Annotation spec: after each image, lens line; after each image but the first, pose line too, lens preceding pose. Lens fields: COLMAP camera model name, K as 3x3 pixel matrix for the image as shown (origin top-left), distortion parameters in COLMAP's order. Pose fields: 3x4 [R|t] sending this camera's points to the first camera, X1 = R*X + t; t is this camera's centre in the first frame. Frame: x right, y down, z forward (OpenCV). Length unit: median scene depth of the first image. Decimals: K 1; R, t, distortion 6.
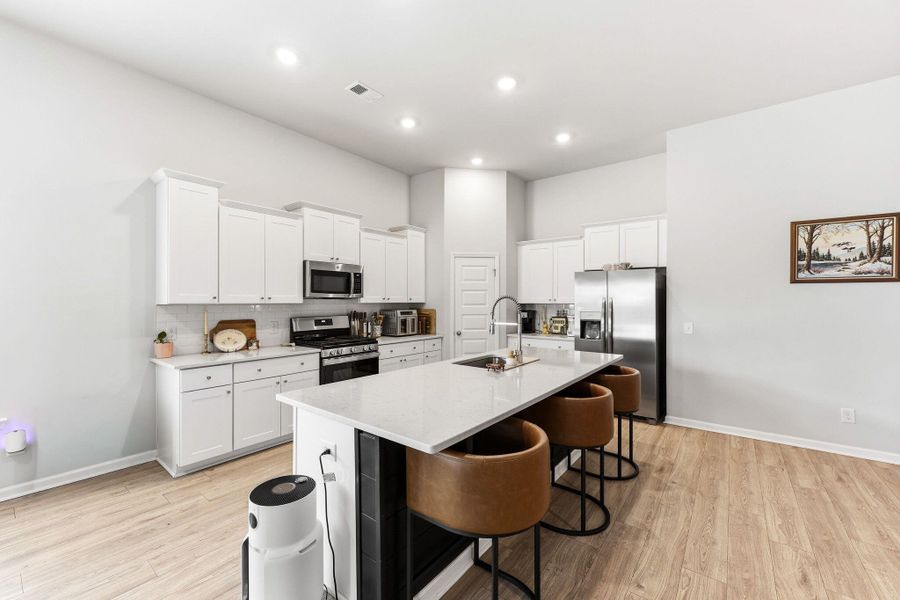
lens RADIAL K [[368.5, 0, 450.0], [0, 368.5, 300.0], [0, 0, 1]] dist [-0.001219, 0.000094]
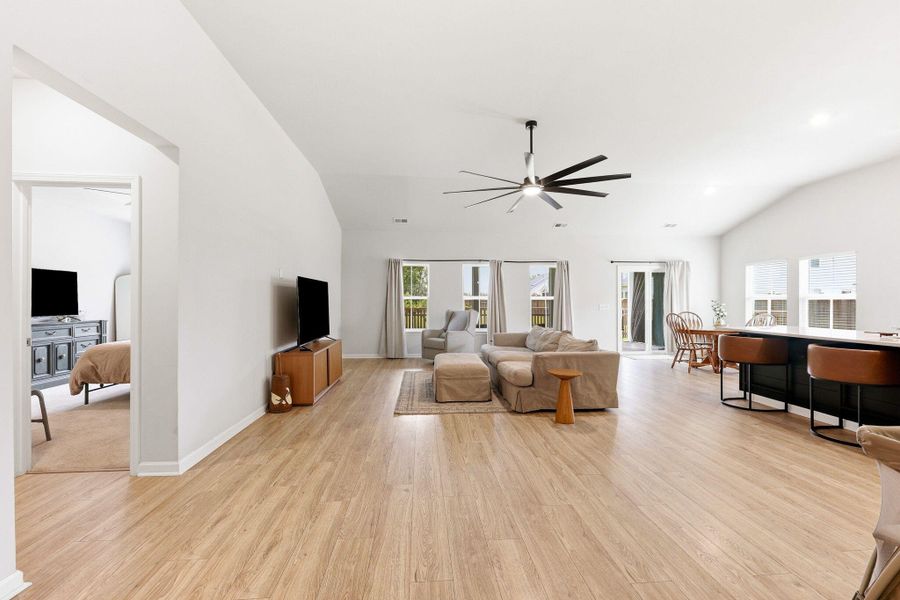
lens RADIAL K [[365.1, 0, 448.4], [0, 365.1, 301.2], [0, 0, 1]] dist [-0.002726, -0.000158]
pose [[-0.742261, -0.004315, -0.670097, 1.426135], [-0.003004, 0.999991, -0.003111, 0.049002], [0.670104, -0.000297, -0.742267, 0.616619]]
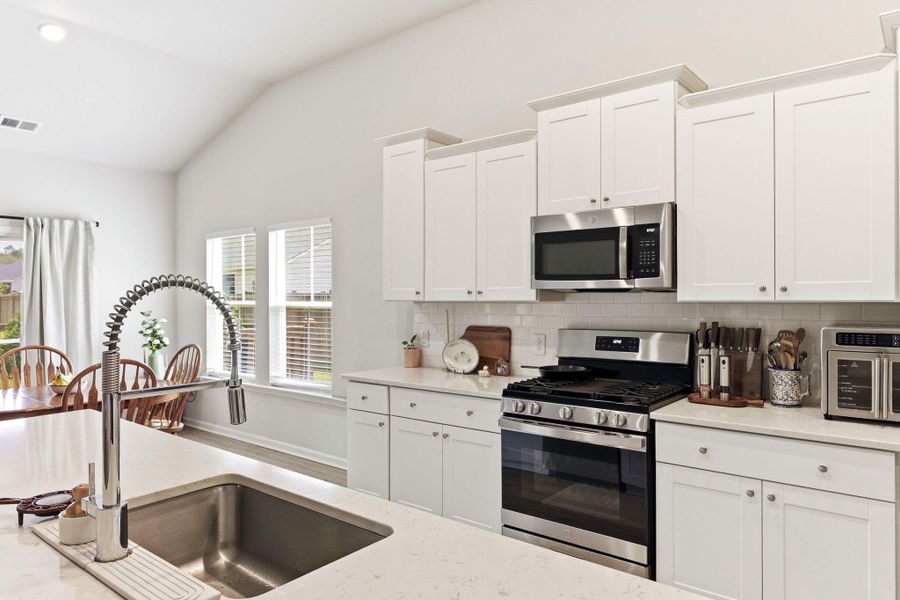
lens RADIAL K [[596.9, 0, 450.0], [0, 596.9, 296.1], [0, 0, 1]] dist [-0.001489, -0.000141]
pose [[-0.033147, -0.000720, -0.999450, 0.434080], [0.007063, 0.999975, -0.000955, 0.001660], [0.999426, -0.007091, -0.033141, 0.914575]]
